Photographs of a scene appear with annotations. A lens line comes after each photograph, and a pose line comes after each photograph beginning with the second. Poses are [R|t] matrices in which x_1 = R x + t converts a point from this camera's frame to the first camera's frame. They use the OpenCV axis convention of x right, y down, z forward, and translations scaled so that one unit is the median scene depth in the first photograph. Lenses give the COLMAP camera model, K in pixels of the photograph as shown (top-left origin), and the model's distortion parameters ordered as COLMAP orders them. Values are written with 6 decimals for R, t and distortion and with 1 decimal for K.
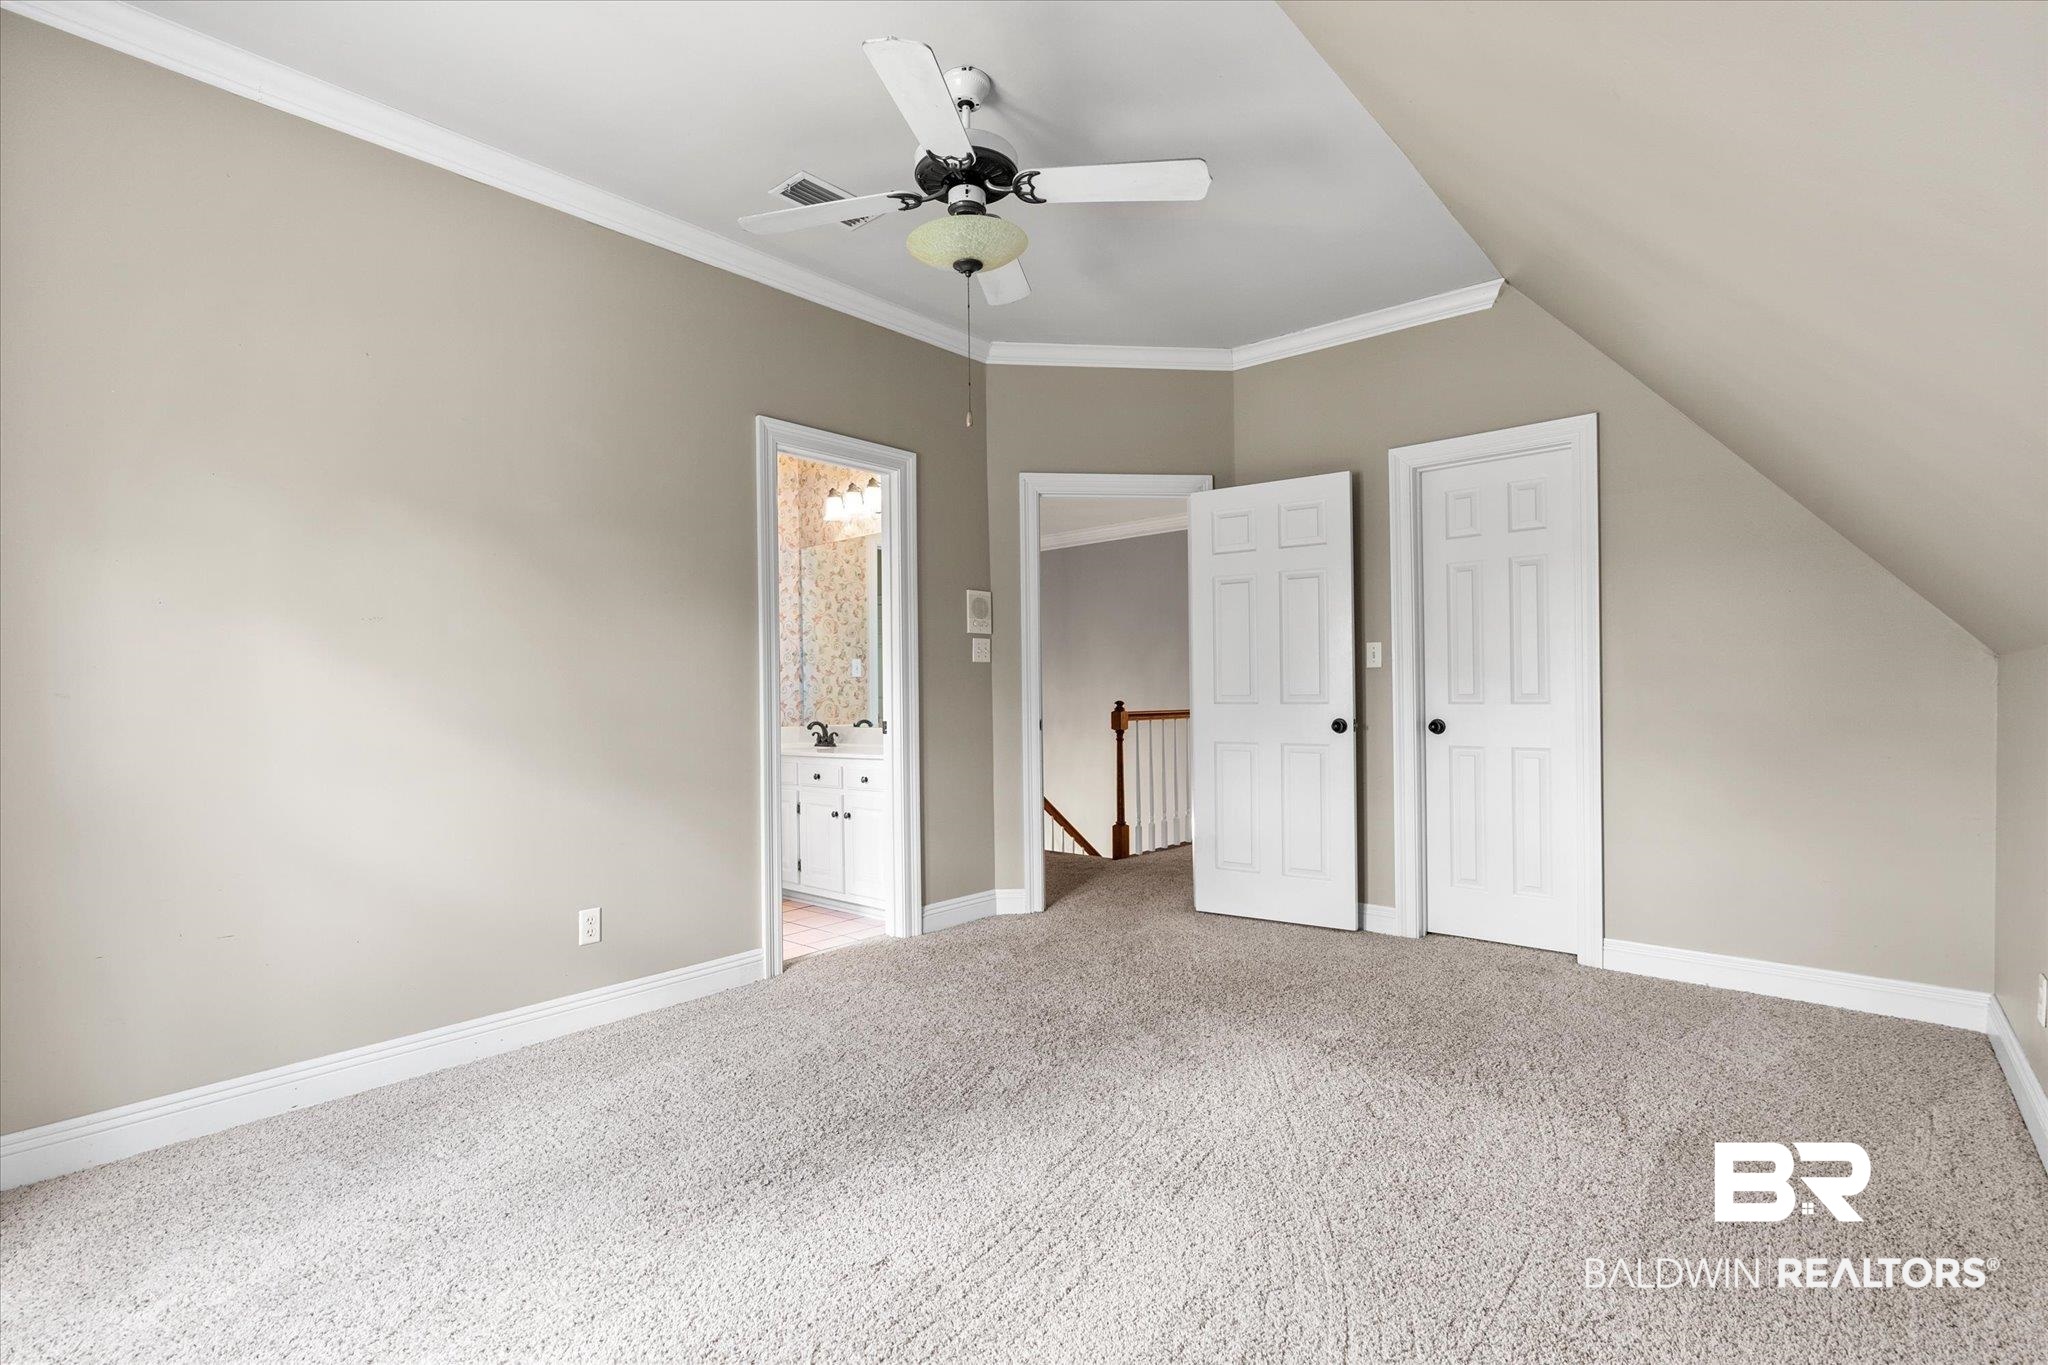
lens RADIAL K [[916.9, 0, 1025.8], [0, 916.9, 676.7], [0, 0, 1]] dist [-0.002063, 0.000775]
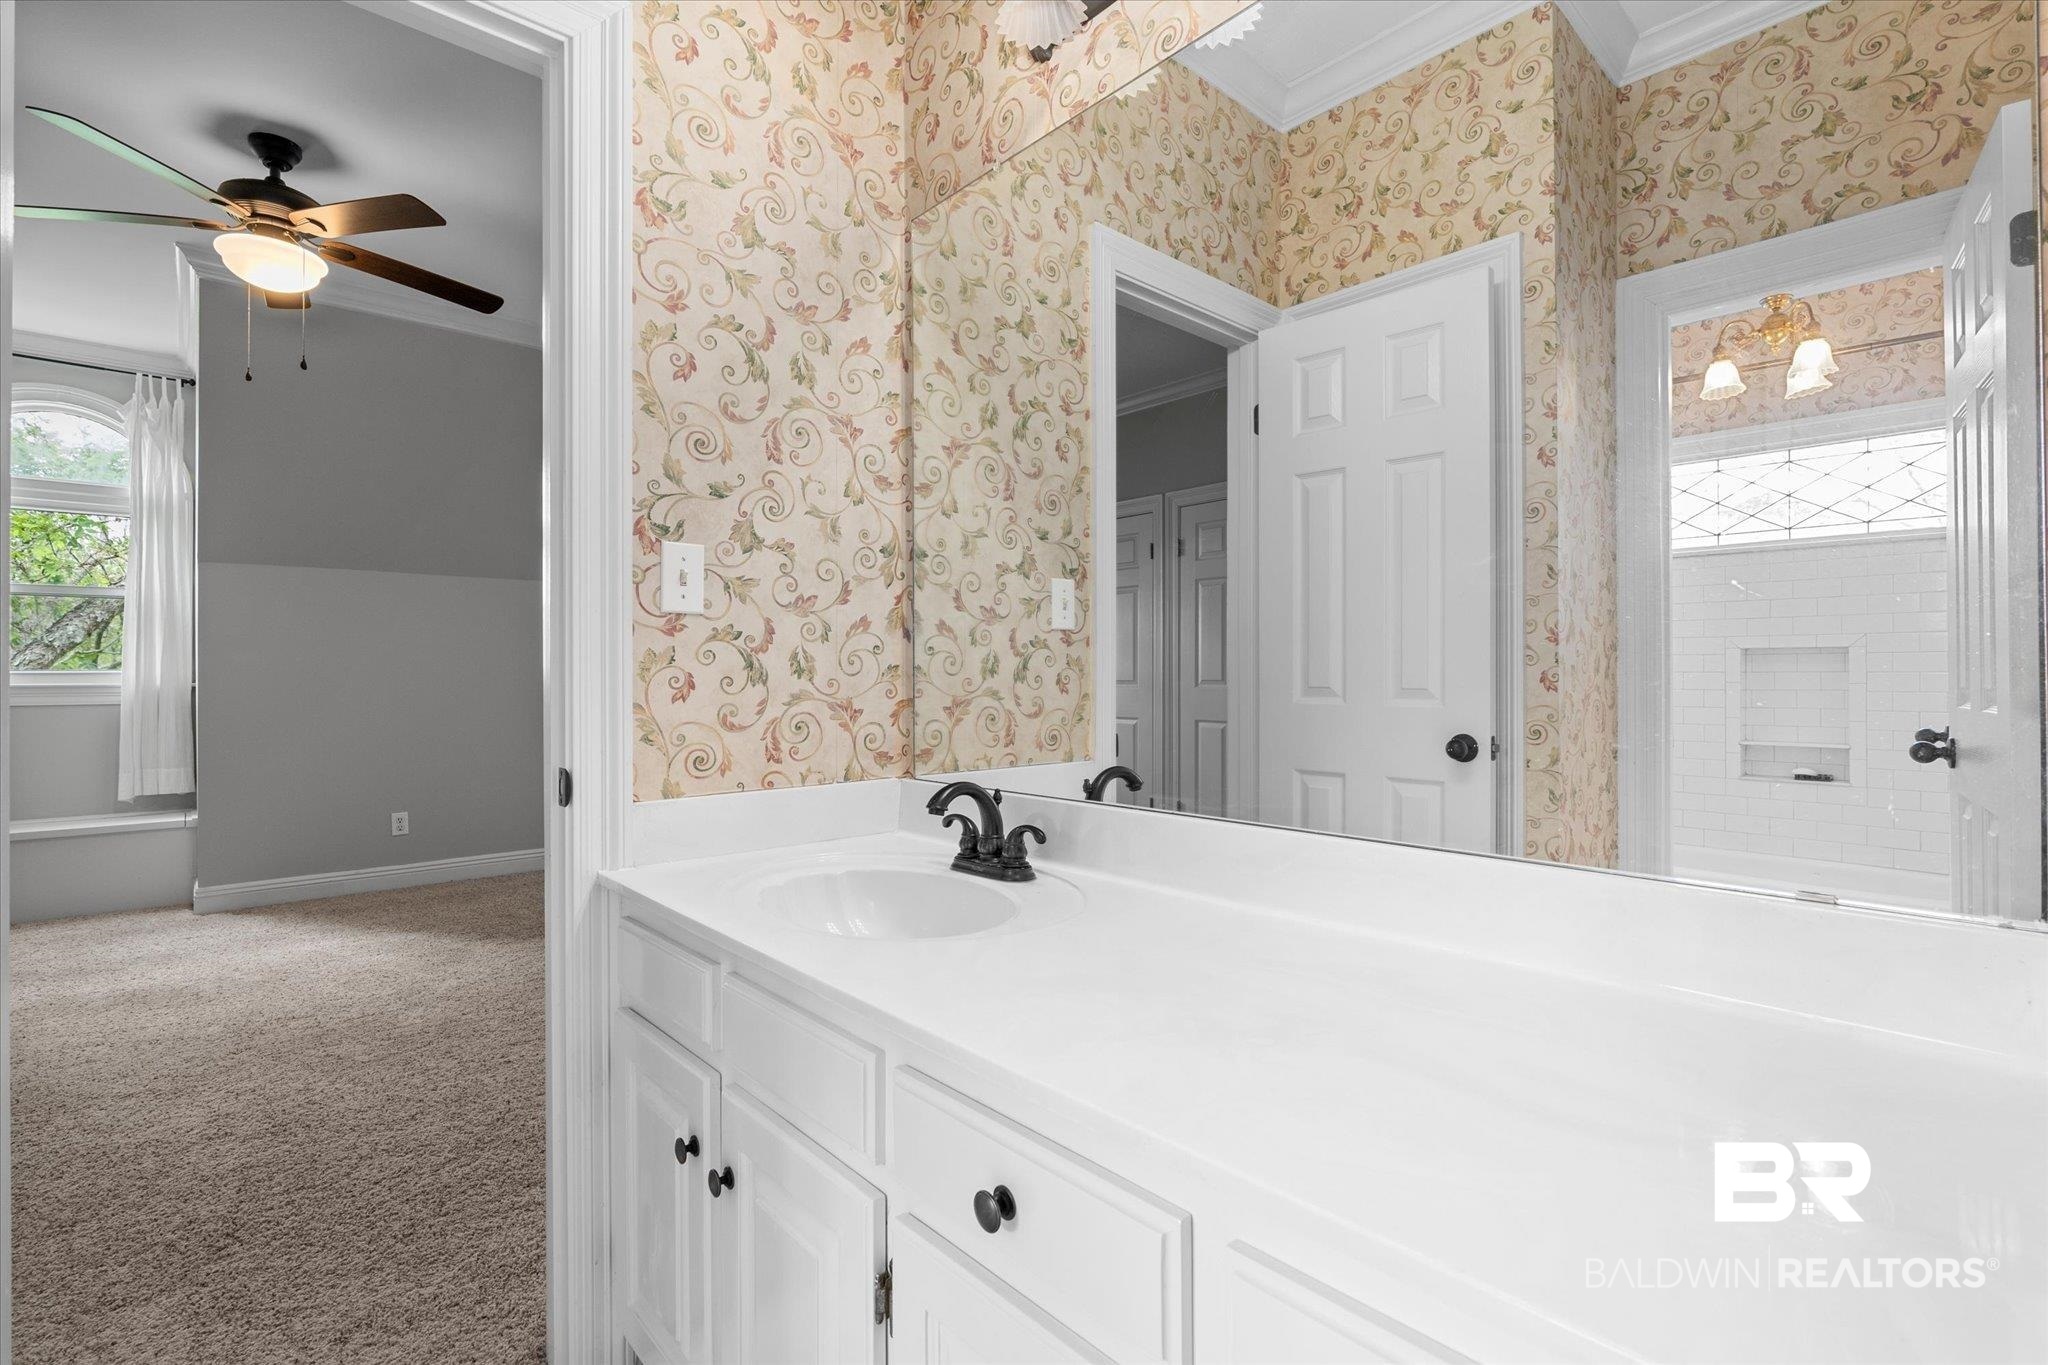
lens RADIAL K [[916.9, 0, 1025.8], [0, 916.9, 676.7], [0, 0, 1]] dist [-0.002063, 0.000775]
pose [[0.993133, 0.014915, -0.116035, -0.164927], [-0.012119, 0.999620, 0.024766, 0.010255], [0.116360, -0.023189, 0.992936, 0.678702]]
